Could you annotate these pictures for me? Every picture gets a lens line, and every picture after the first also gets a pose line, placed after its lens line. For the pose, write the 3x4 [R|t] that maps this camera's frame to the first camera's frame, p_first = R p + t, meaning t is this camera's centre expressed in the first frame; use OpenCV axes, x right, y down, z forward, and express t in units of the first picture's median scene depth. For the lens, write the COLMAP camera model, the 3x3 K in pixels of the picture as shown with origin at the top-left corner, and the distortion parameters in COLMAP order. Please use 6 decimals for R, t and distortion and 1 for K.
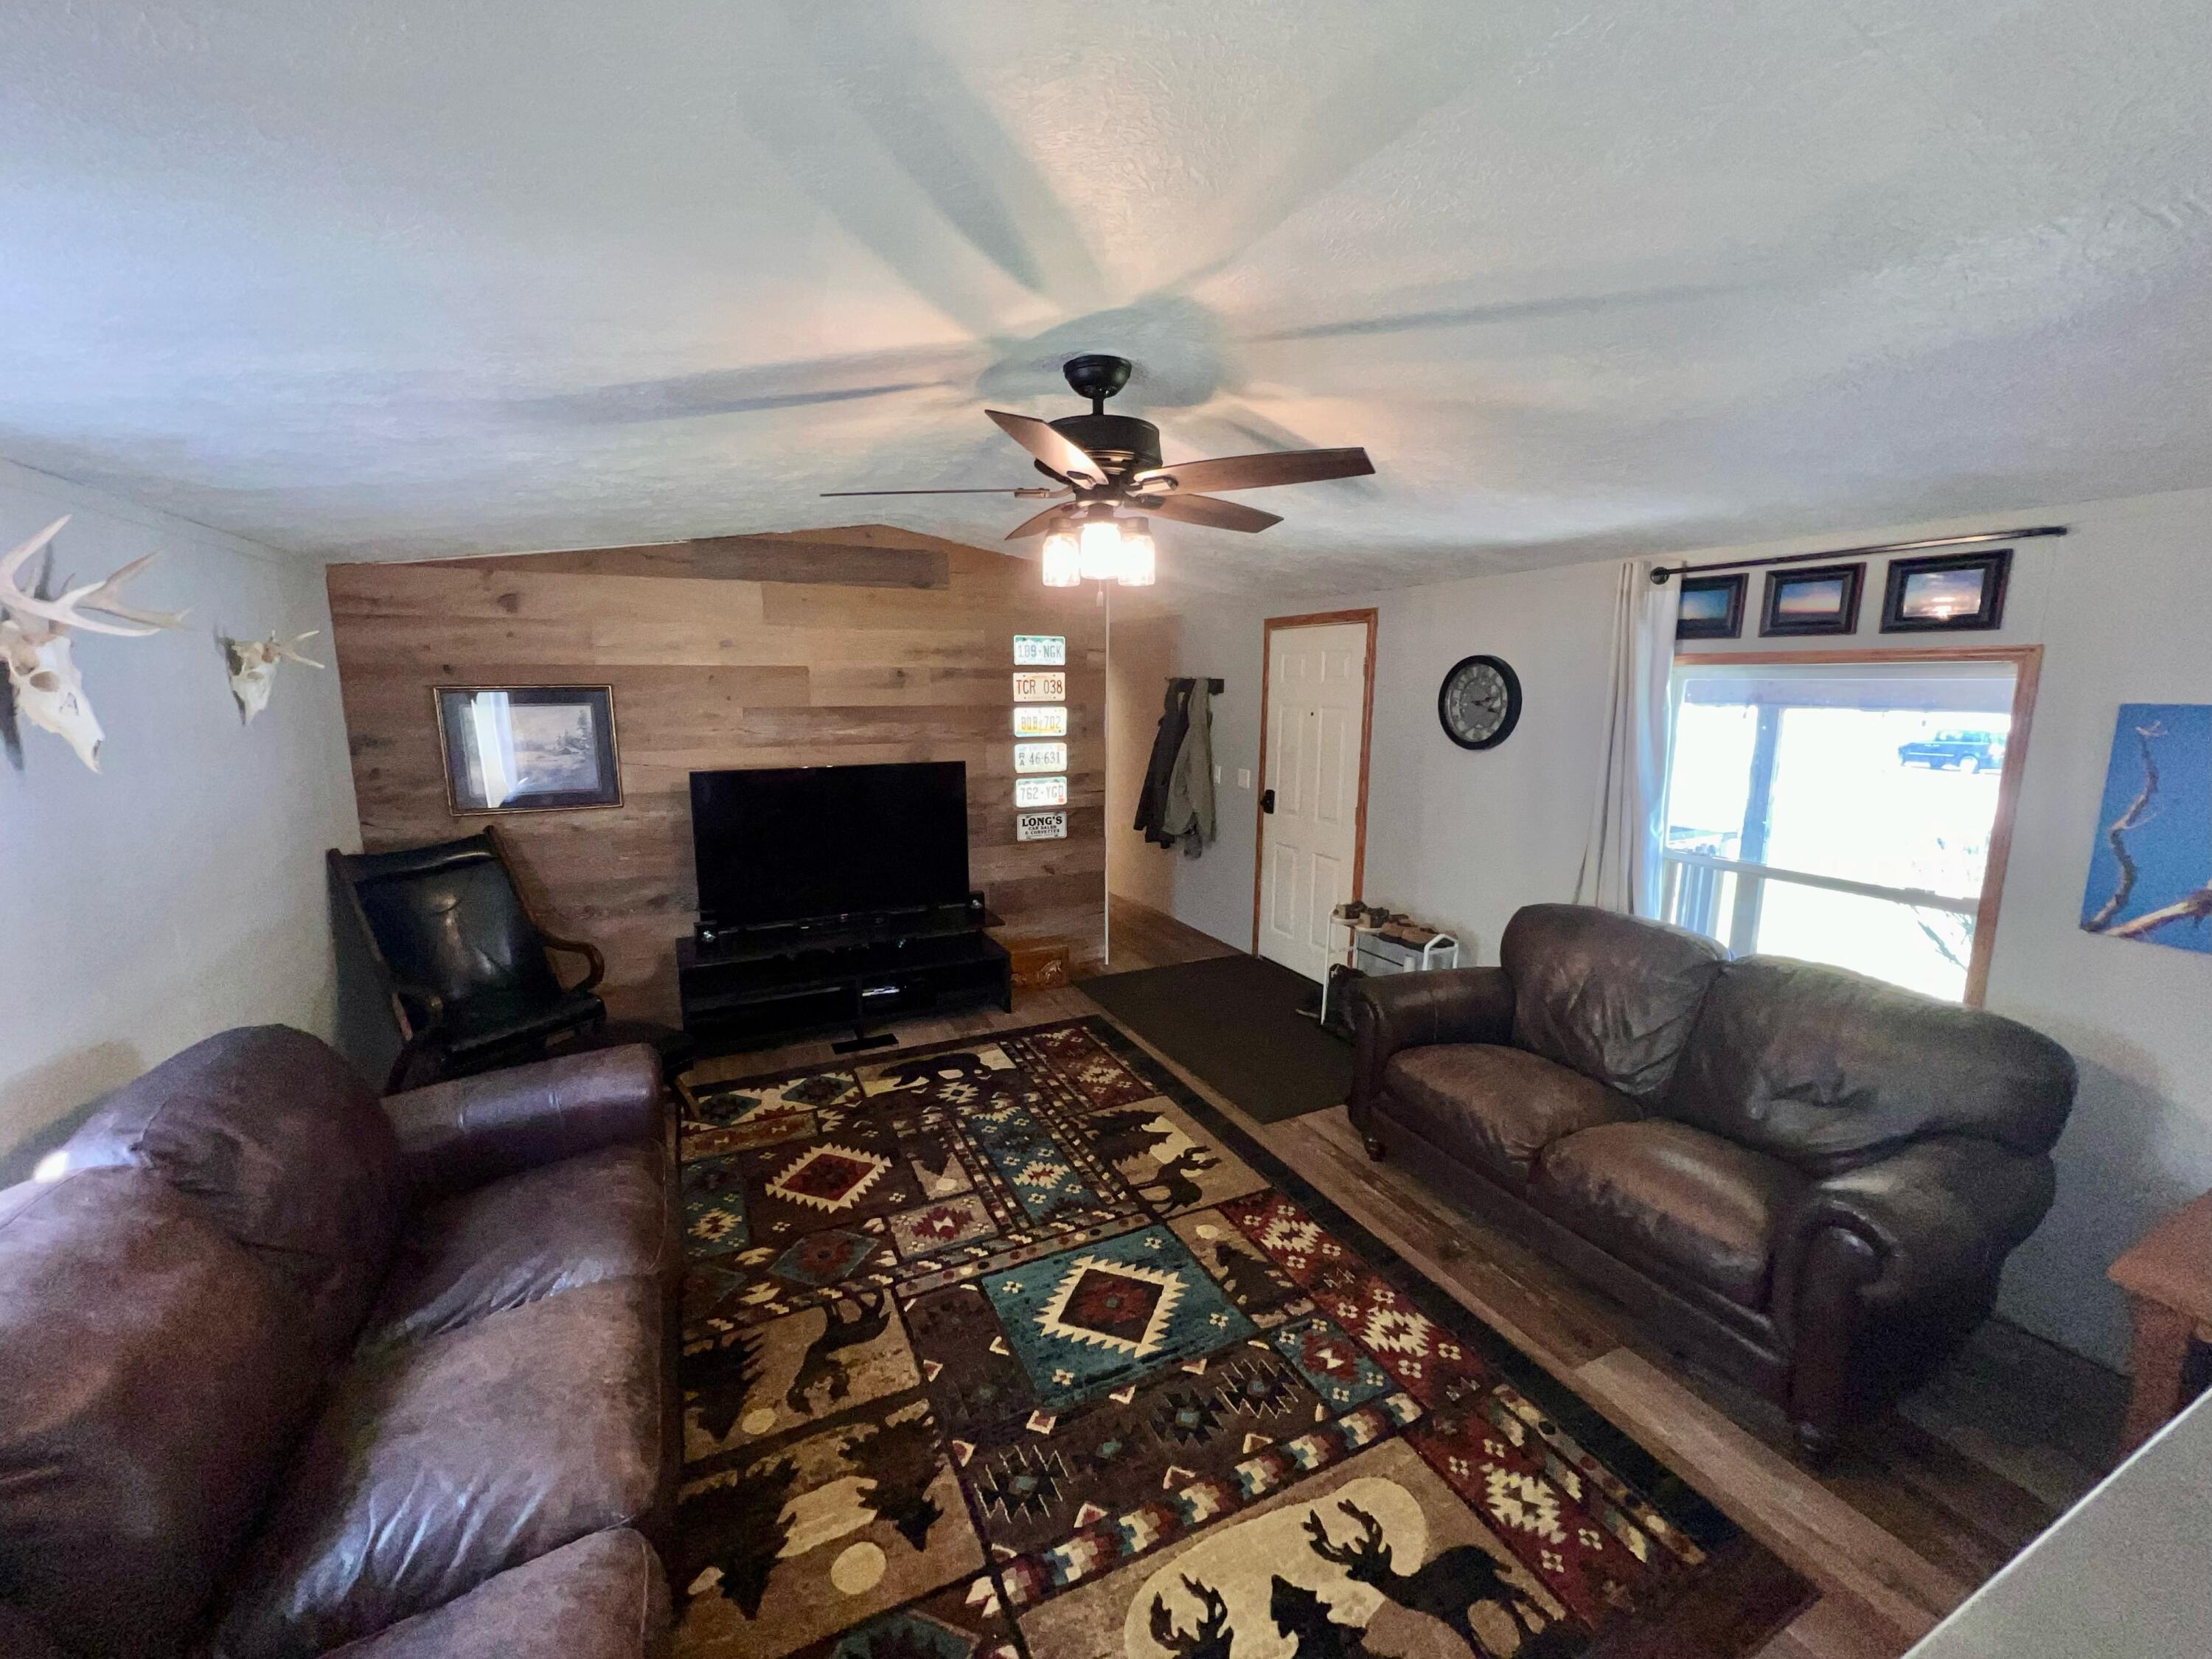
lens RADIAL K [[882.8, 0, 1104.4], [0, 882.8, 829.7], [0, 0, 1]] dist [-0.001367, 0.000419]
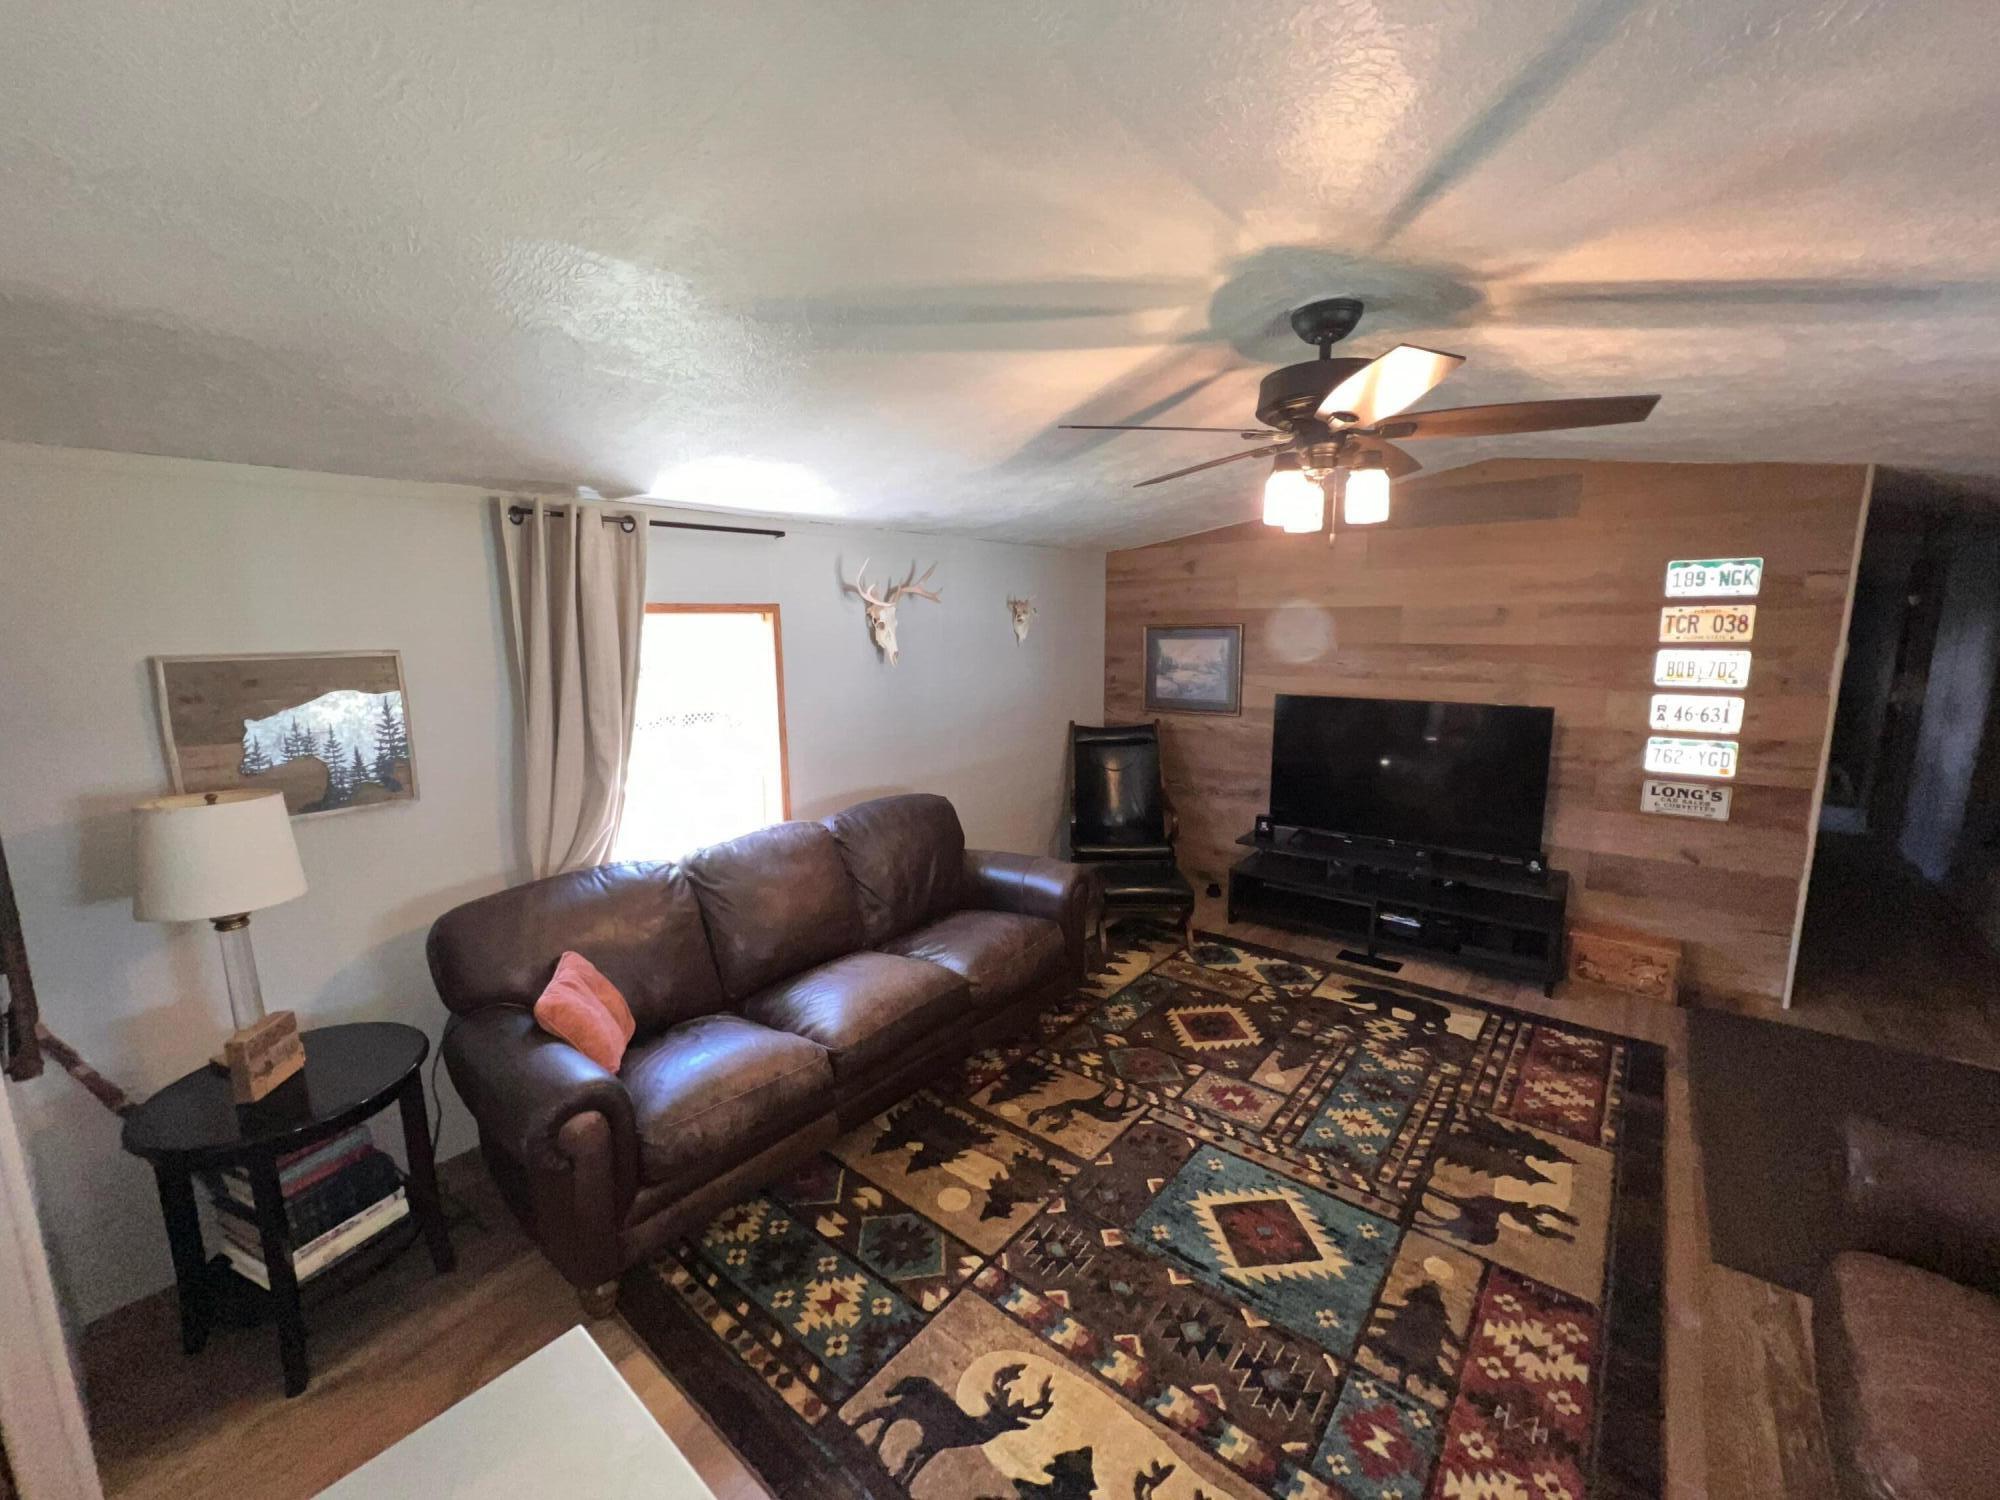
lens RADIAL K [[798.2, 0, 998.5], [0, 798.2, 750.1], [0, 0, 1]] dist [-0.001367, 0.000419]
pose [[0.424797, 0.139667, -0.894450, 0.535180], [-0.139072, 0.986367, 0.087971, -0.044614], [0.894543, 0.087023, 0.438429, 0.231062]]
